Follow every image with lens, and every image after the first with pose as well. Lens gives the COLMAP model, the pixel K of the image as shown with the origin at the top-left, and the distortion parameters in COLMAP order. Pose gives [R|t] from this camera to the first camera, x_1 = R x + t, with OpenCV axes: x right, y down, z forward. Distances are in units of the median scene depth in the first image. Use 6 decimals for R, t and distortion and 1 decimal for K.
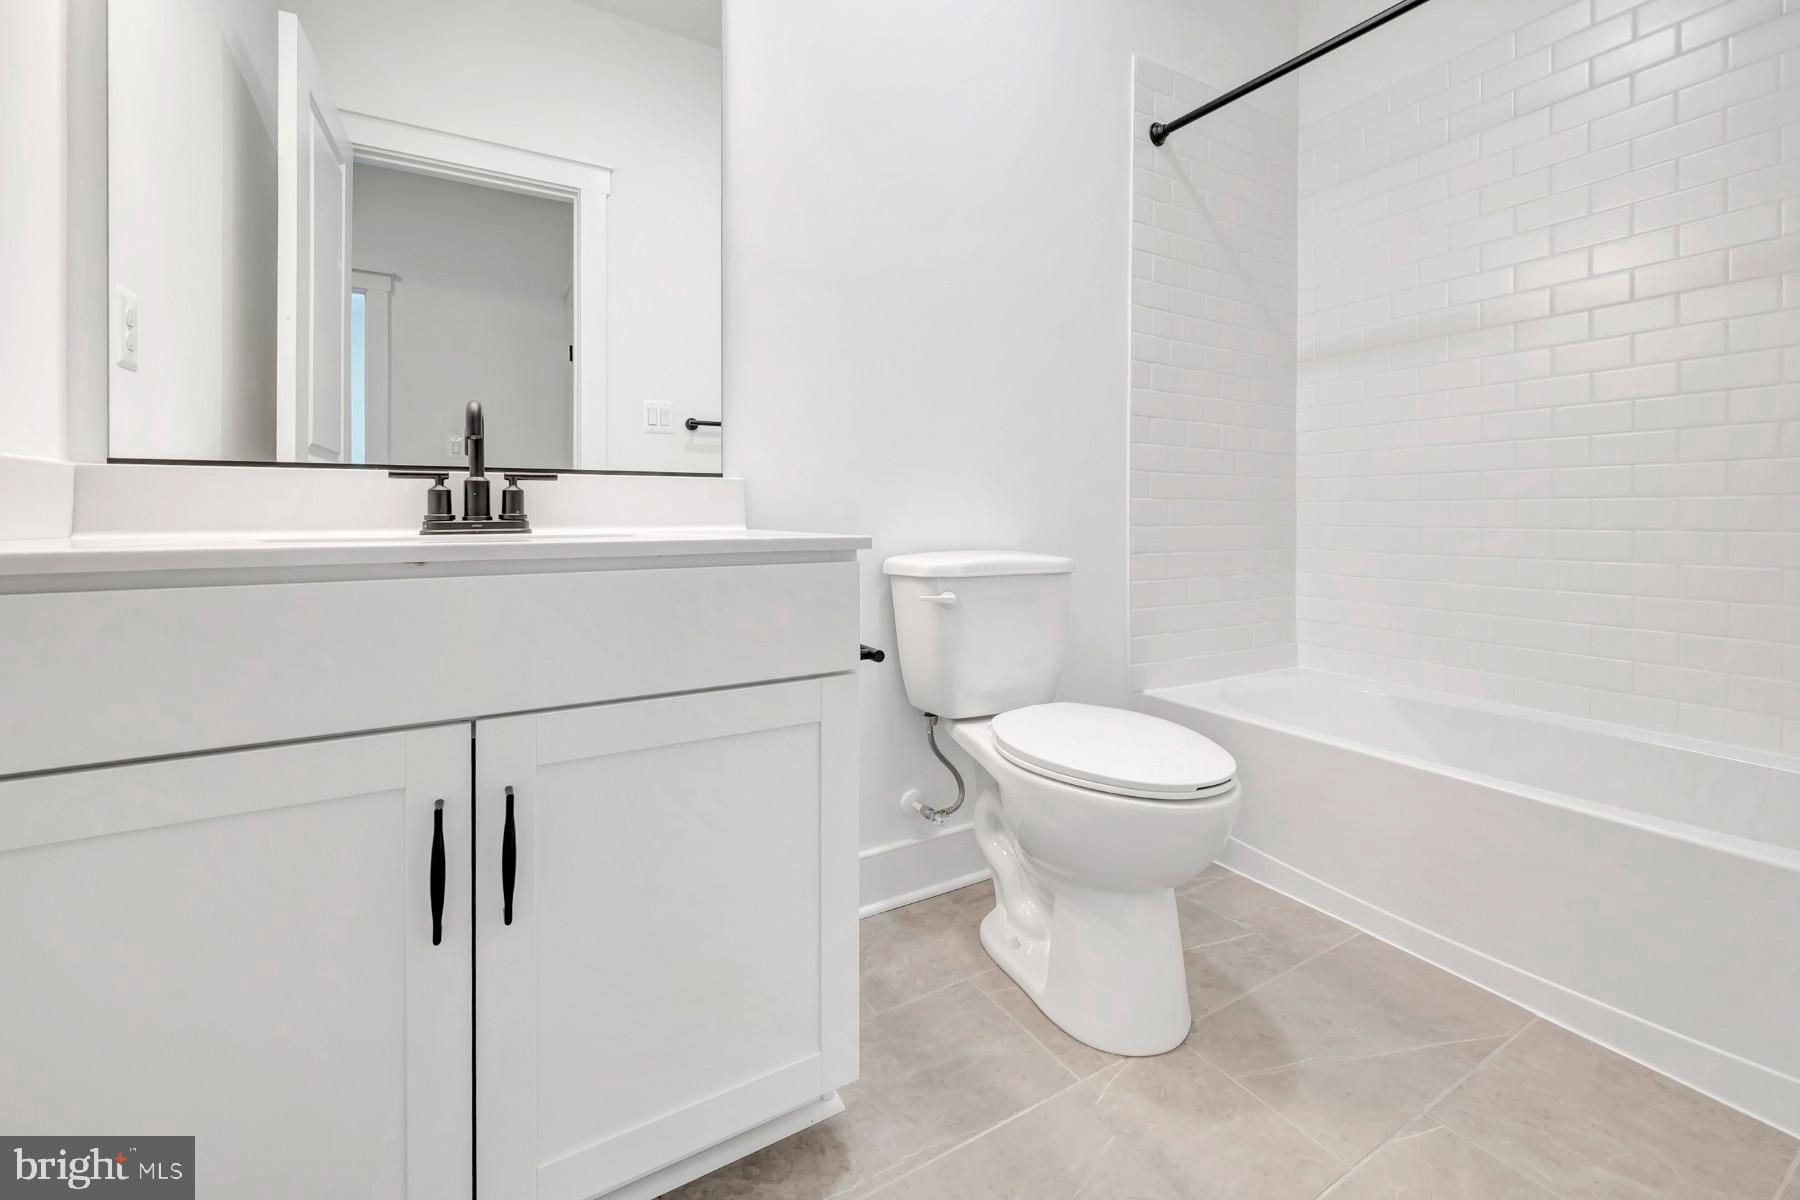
lens RADIAL K [[714.1, 0, 905.5], [0, 714.1, 510.7], [0, 0, 1]] dist [-0.000791, -0.000157]
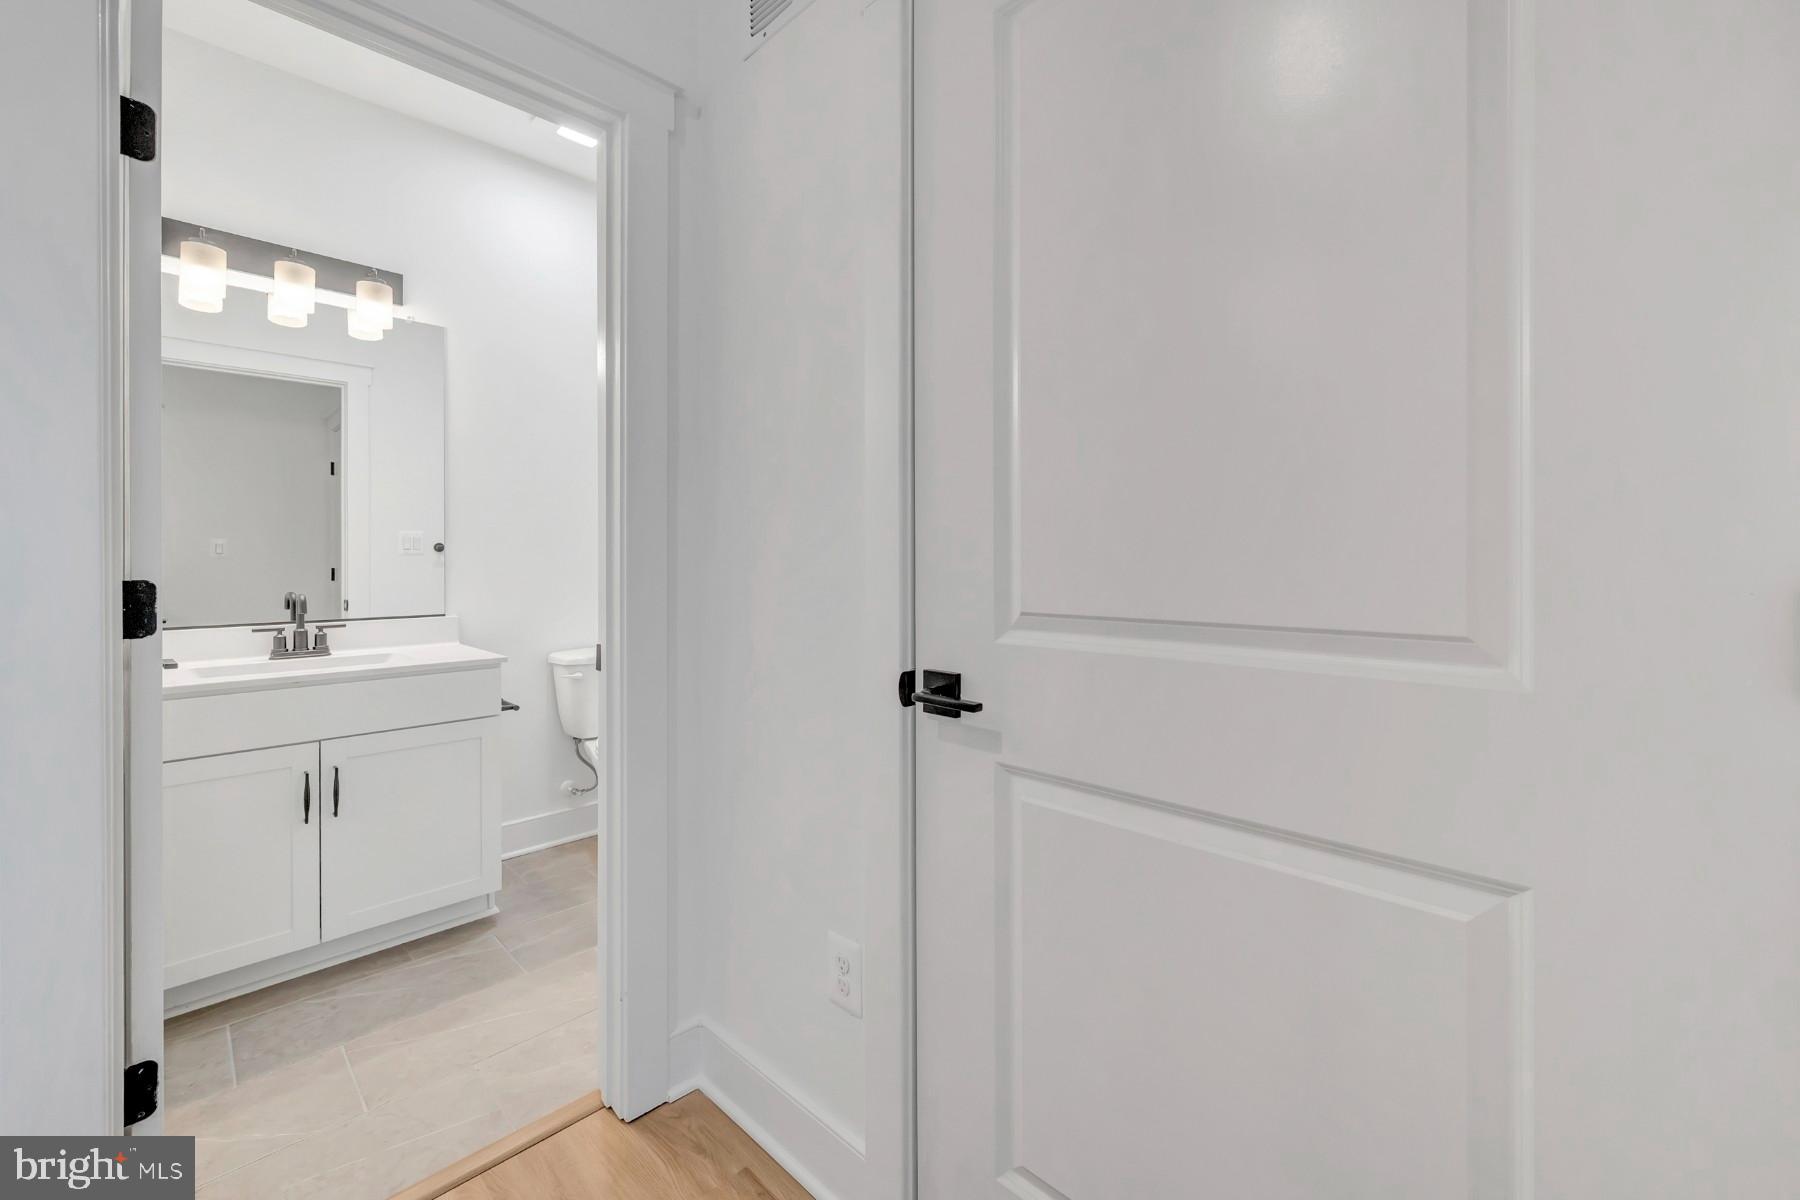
lens RADIAL K [[714.1, 0, 898.5], [0, 714.1, 560.8], [0, 0, 1]] dist [-0.000791, -0.000157]
pose [[0.968307, 0.001372, 0.249757, 0.460436], [-0.003531, 0.999960, 0.008195, -0.228968], [-0.249736, -0.008817, 0.968274, -1.192814]]
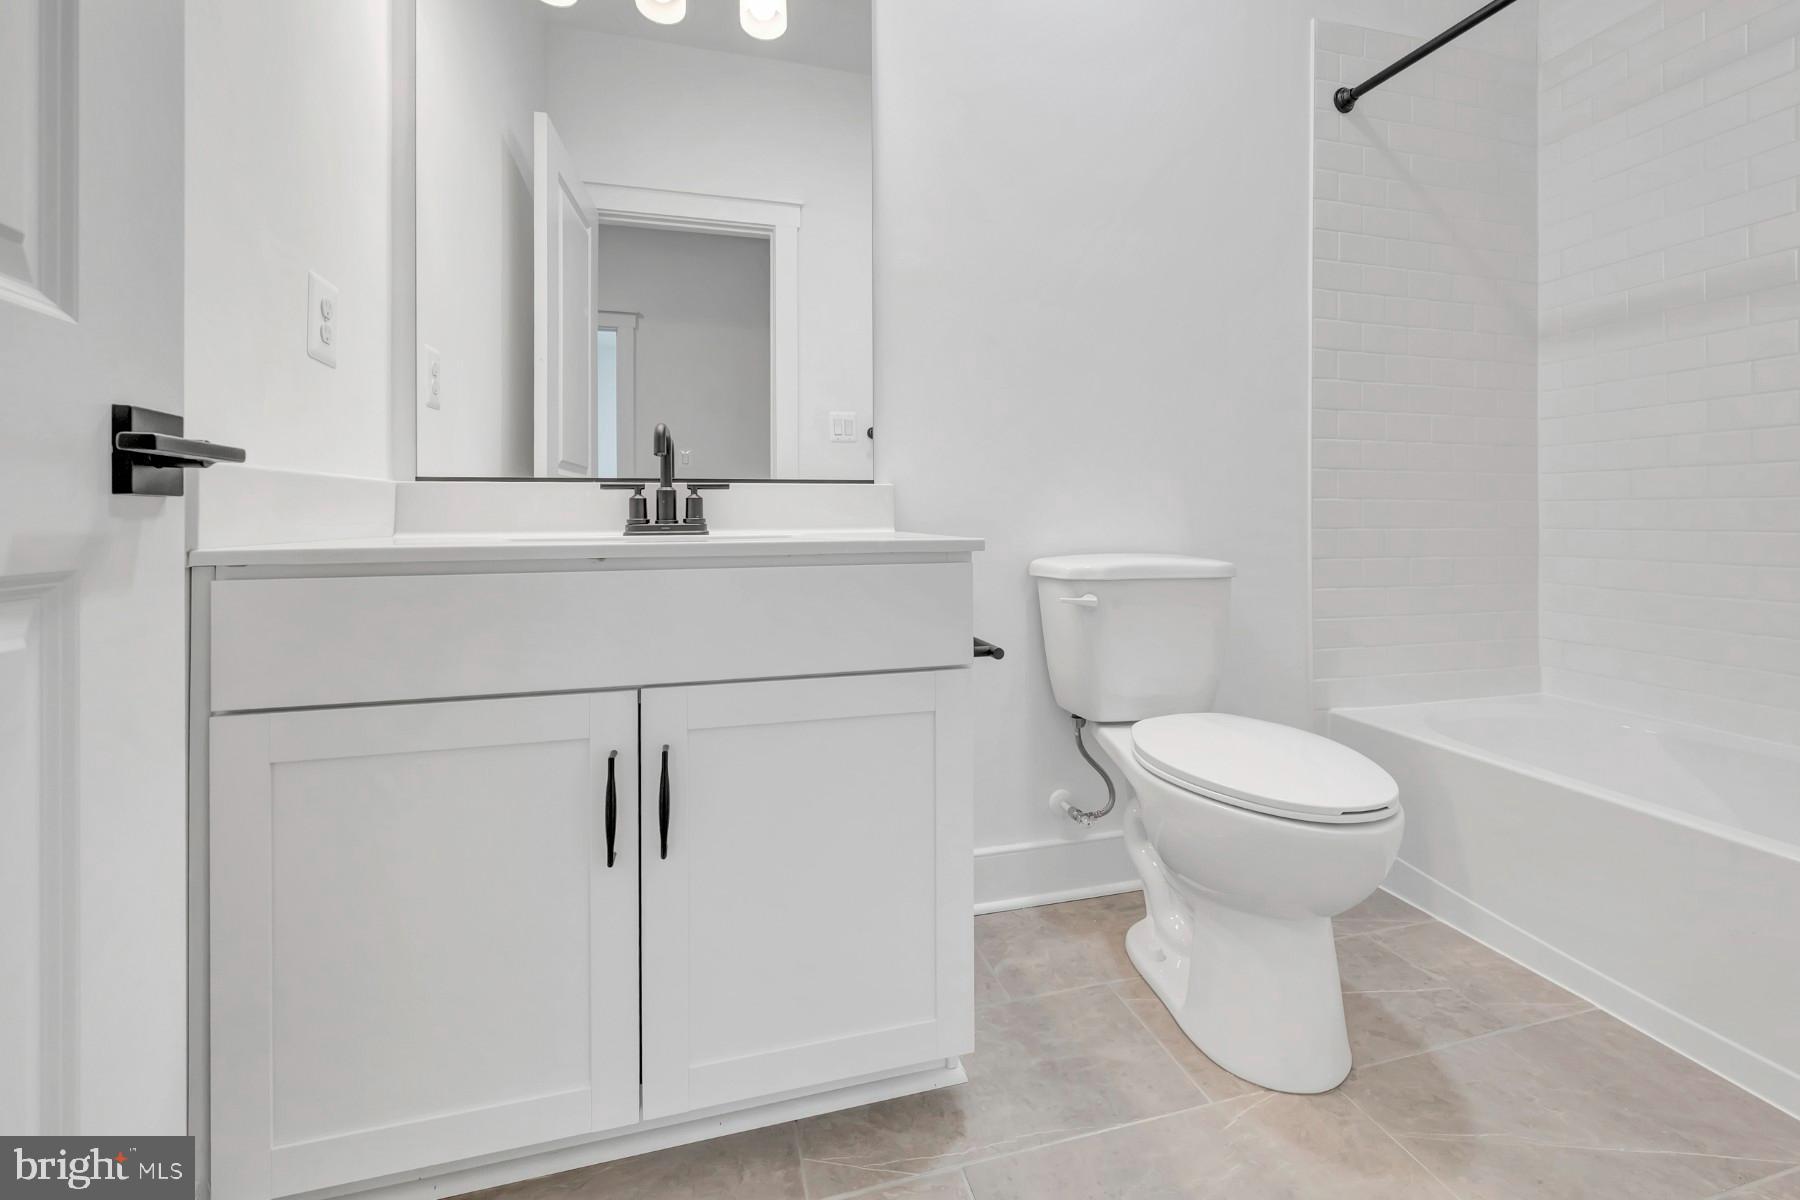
lens RADIAL K [[714.1, 0, 924.2], [0, 714.1, 510.4], [0, 0, 1]] dist [-0.000791, -0.000157]
pose [[0.966086, -0.004643, -0.258177, 0.106220], [0.004084, 0.999988, -0.002702, -0.002836], [0.258187, 0.001556, 0.966094, -0.031478]]
